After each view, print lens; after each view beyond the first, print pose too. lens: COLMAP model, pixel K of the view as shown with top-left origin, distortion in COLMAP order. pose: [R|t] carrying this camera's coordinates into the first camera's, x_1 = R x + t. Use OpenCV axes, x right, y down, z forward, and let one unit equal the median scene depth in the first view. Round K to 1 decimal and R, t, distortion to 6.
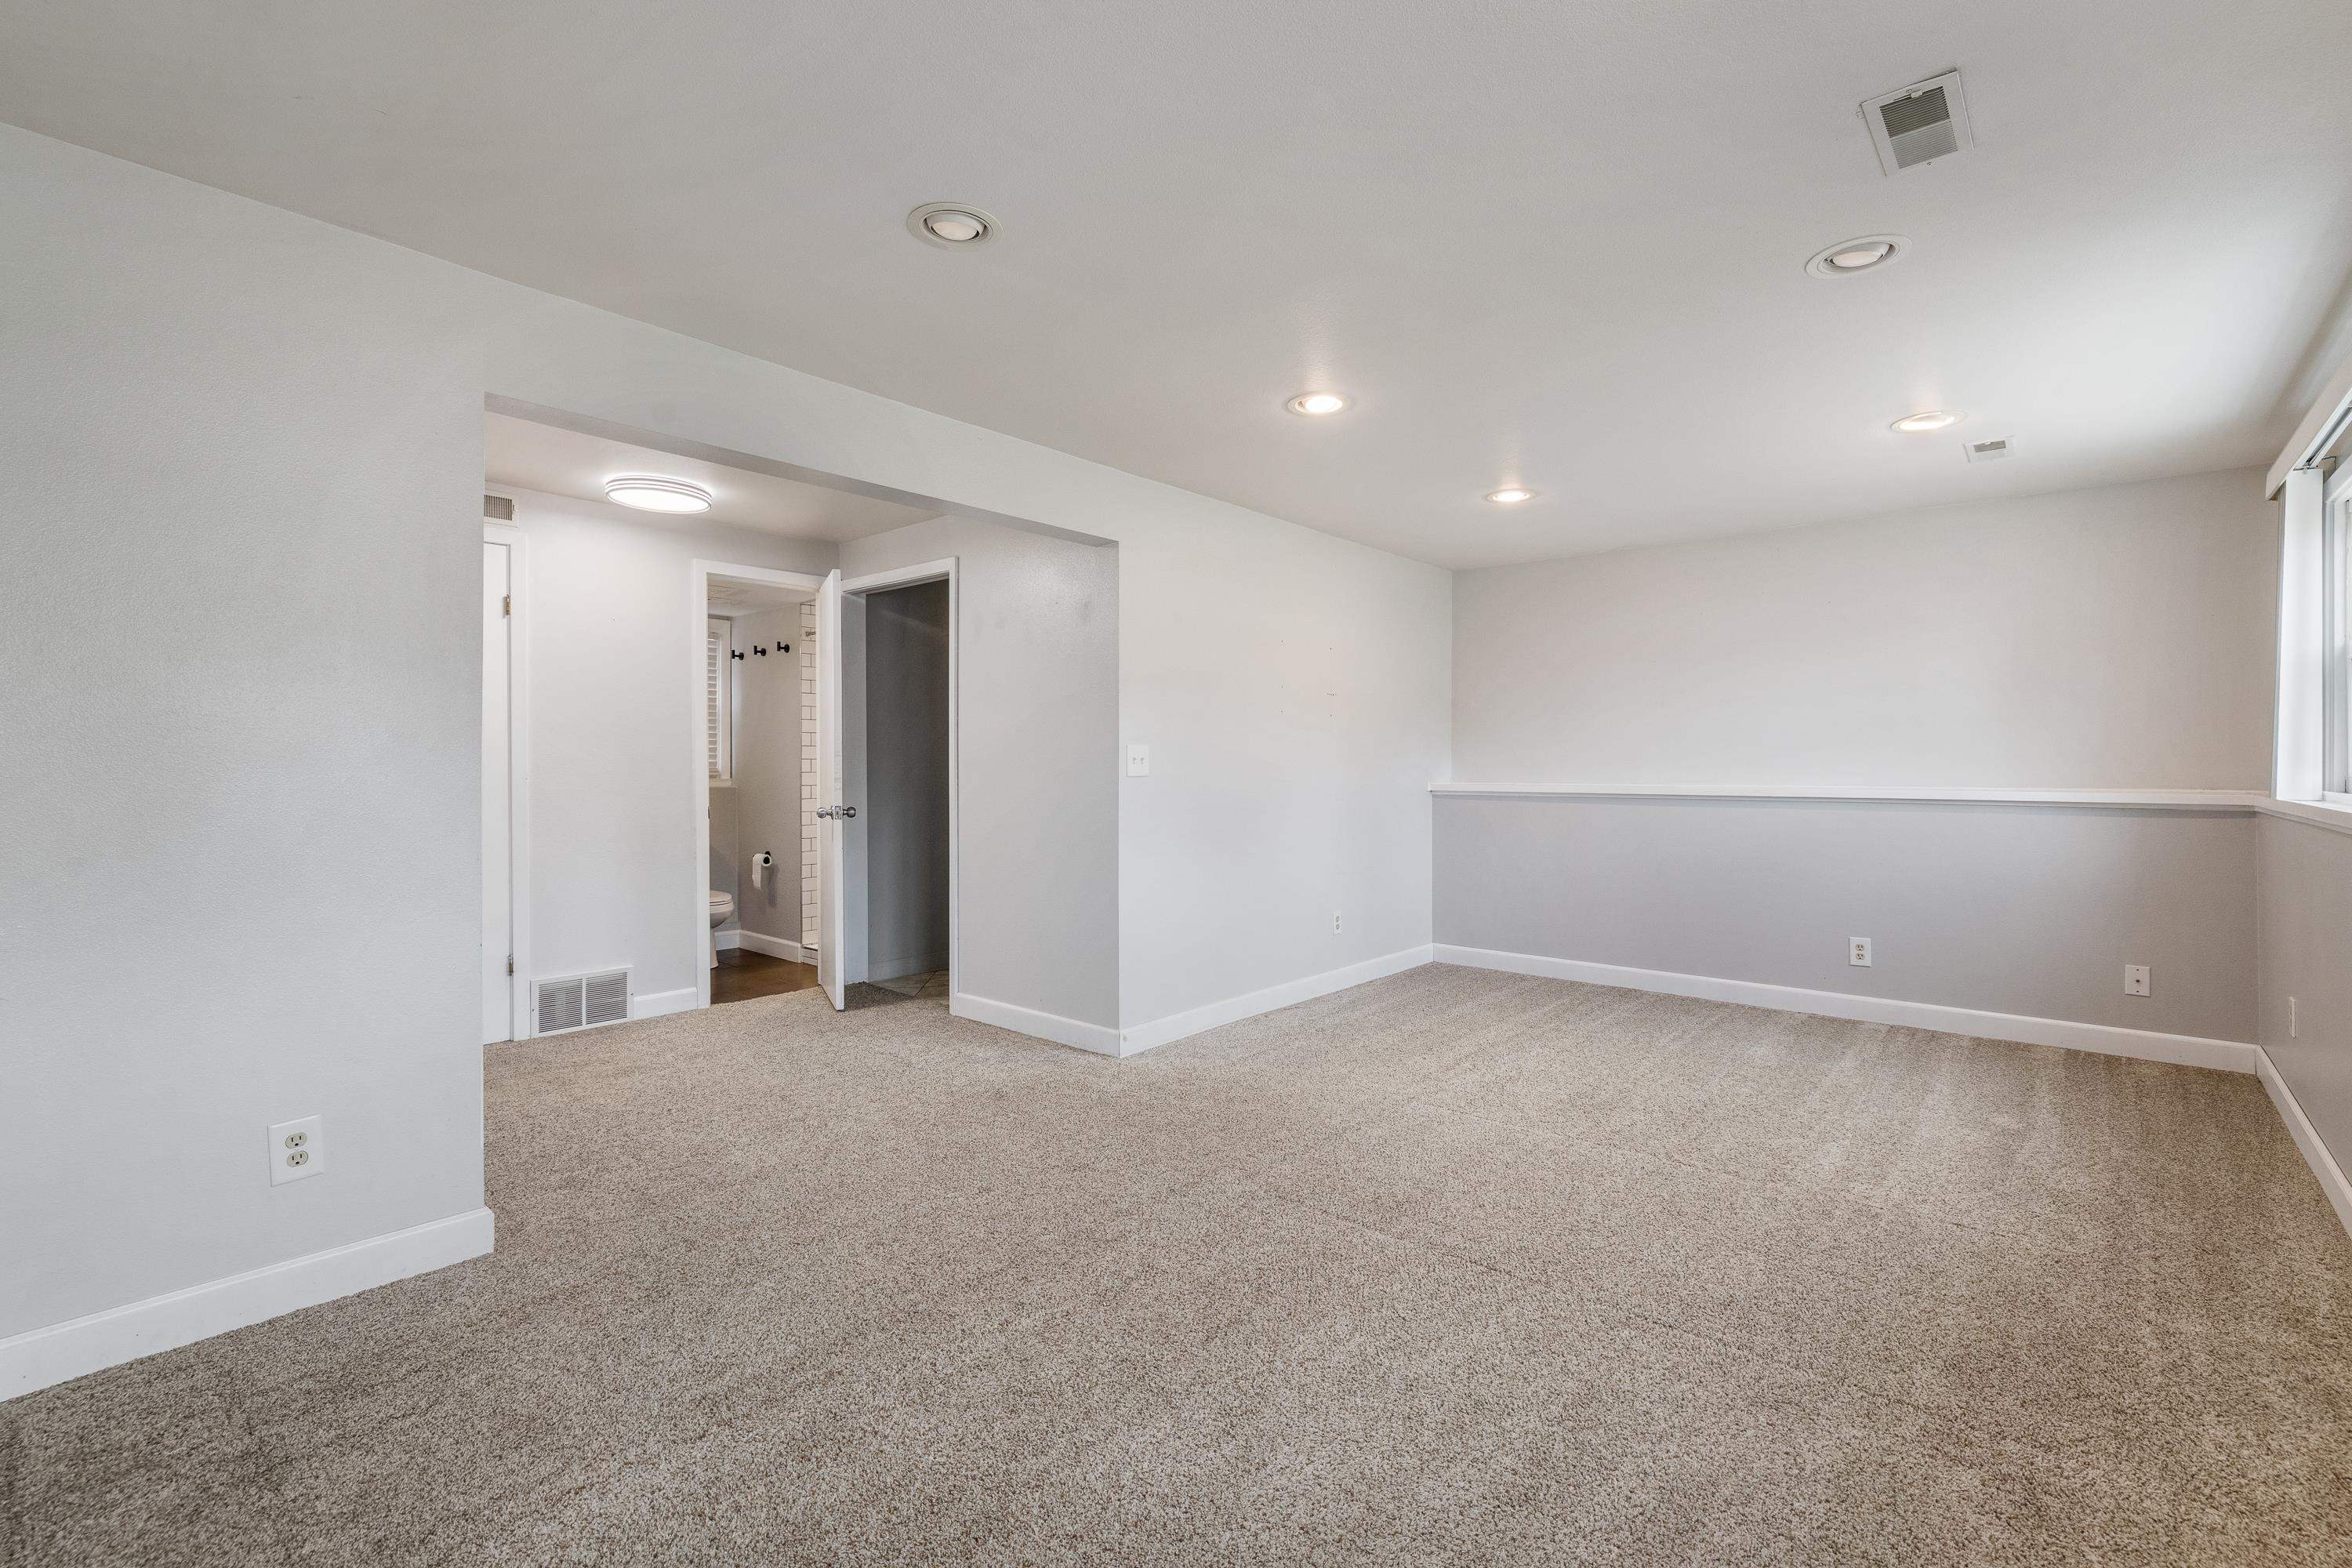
lens RADIAL K [[1029.1, 0, 1201.0], [0, 1029.1, 782.7], [0, 0, 1]] dist [-0.002417, -0.000471]
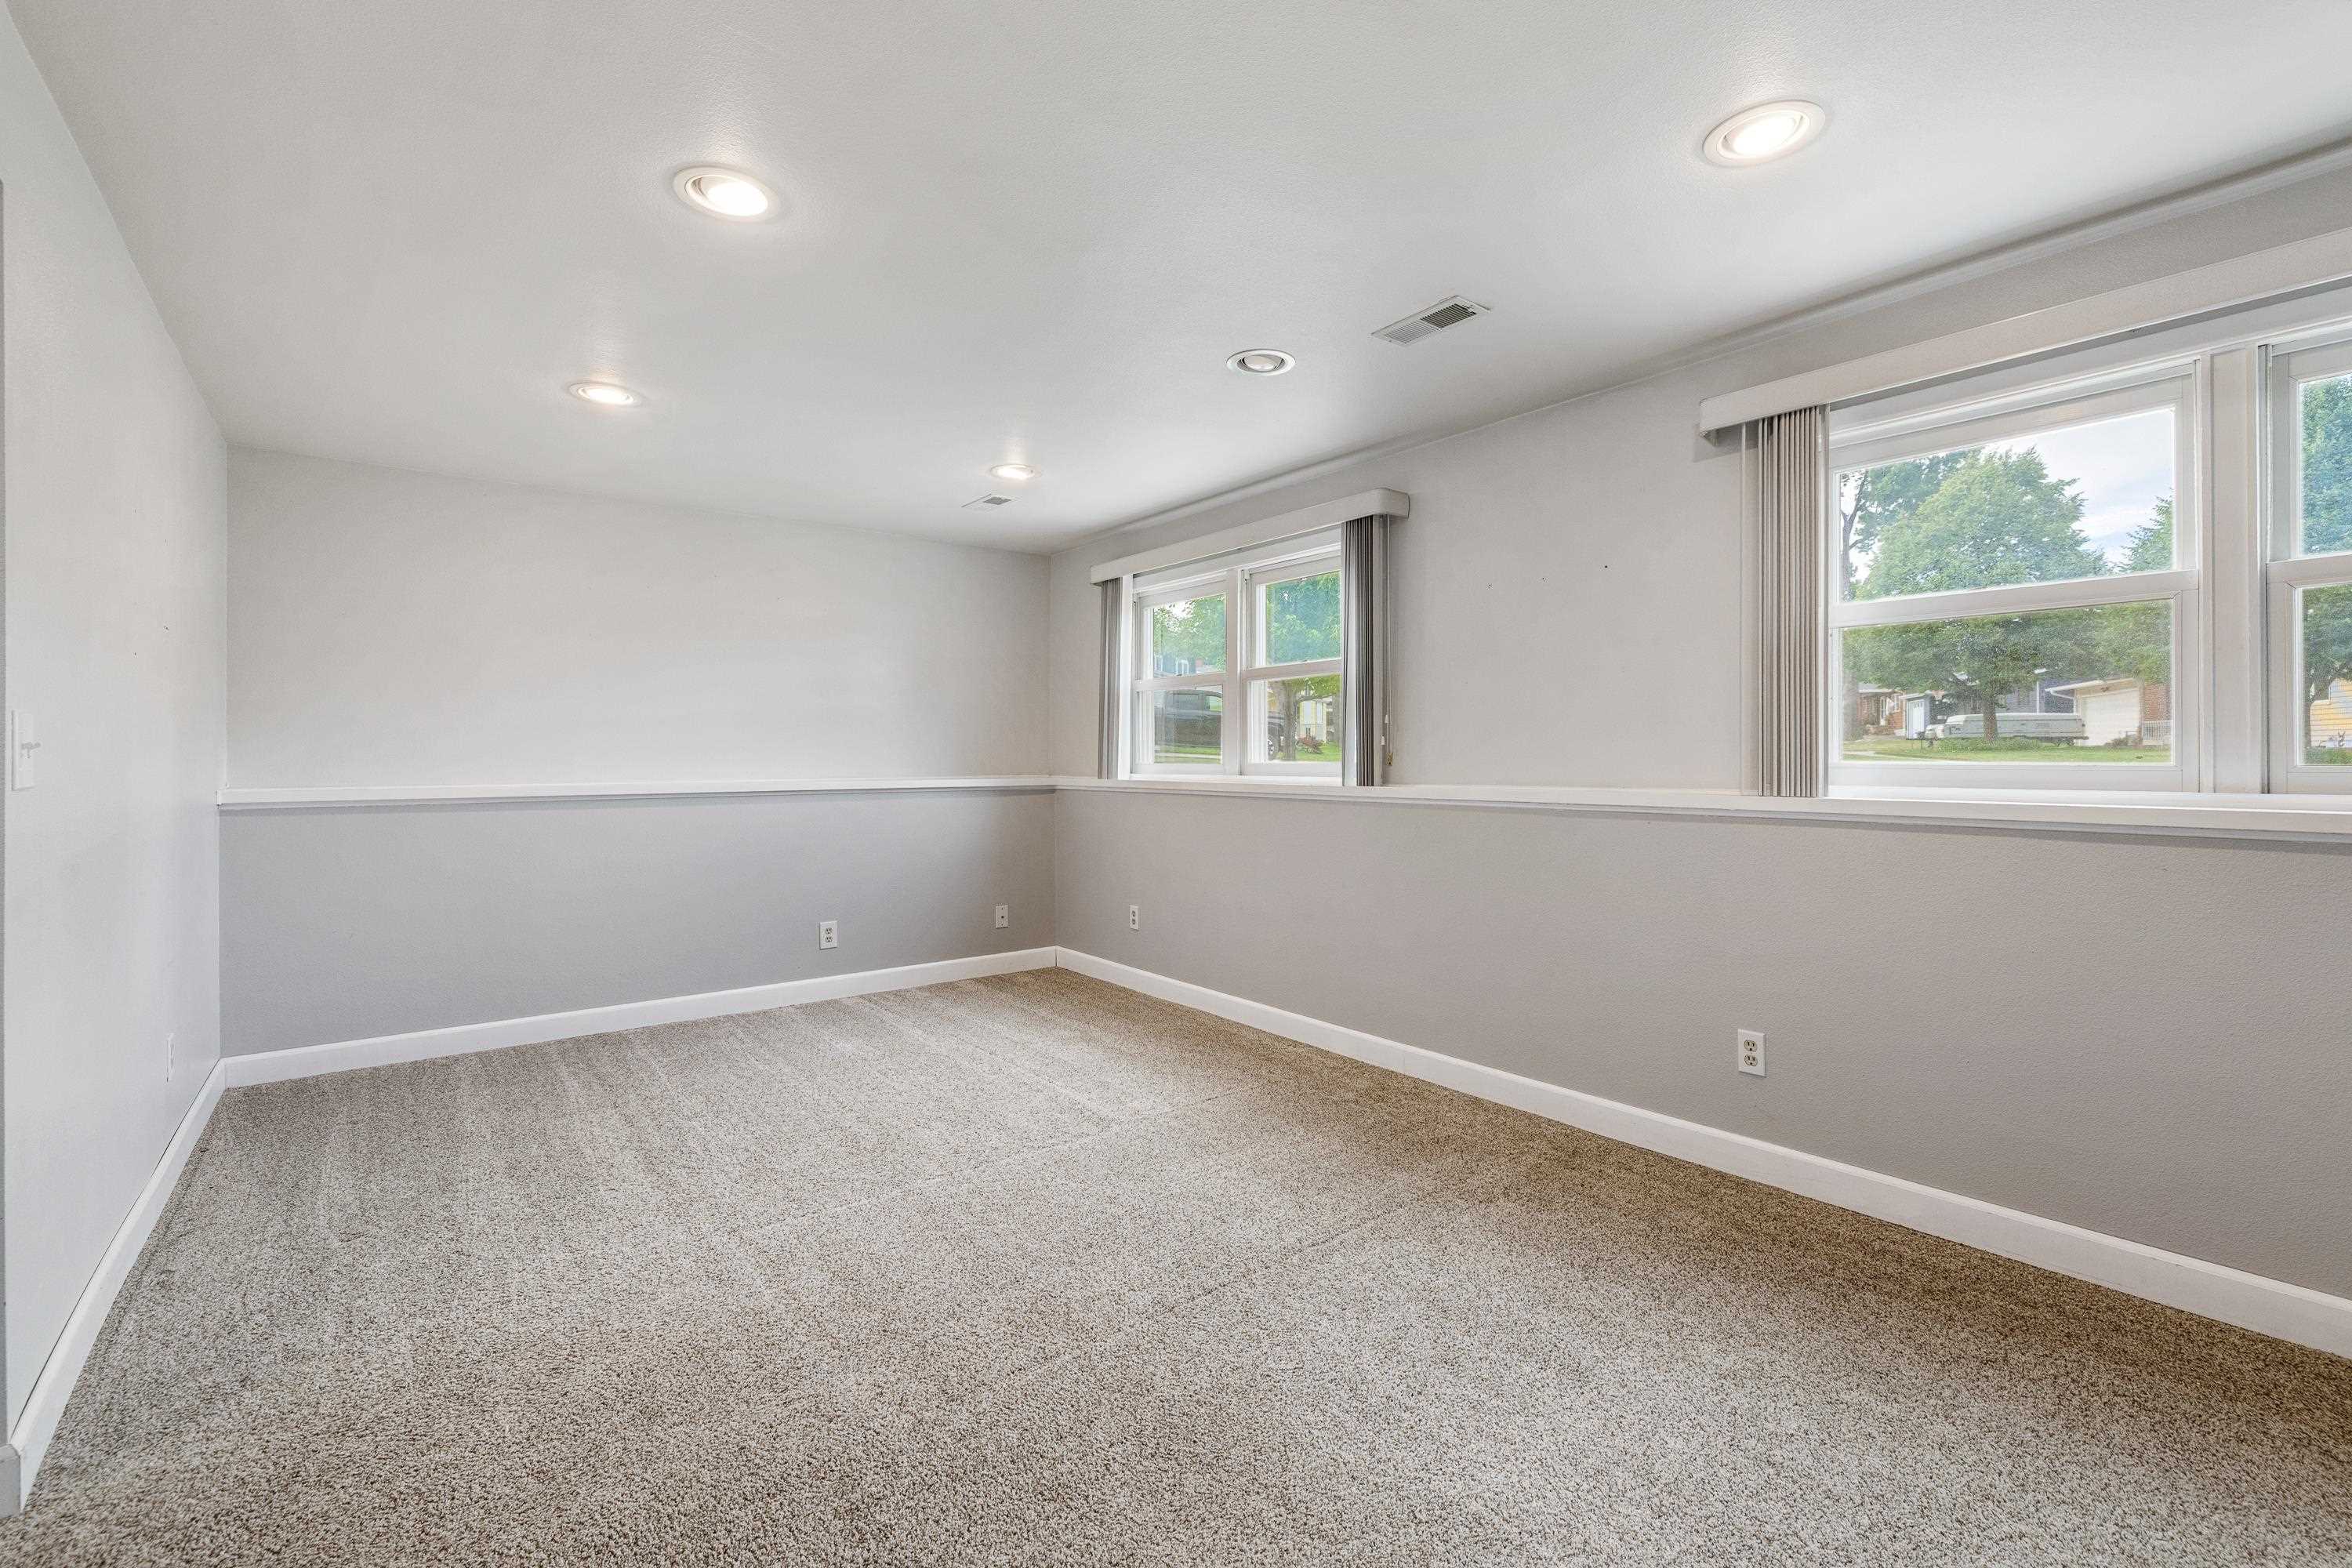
lens RADIAL K [[1029.1, 0, 1199.3], [0, 1029.1, 763.1], [0, 0, 1]] dist [-0.002417, -0.000471]
pose [[0.185353, -0.004828, 0.982660, -0.374969], [0.021637, 0.999766, 0.000831, -0.005835], [-0.982434, 0.021107, 0.185414, 0.486119]]
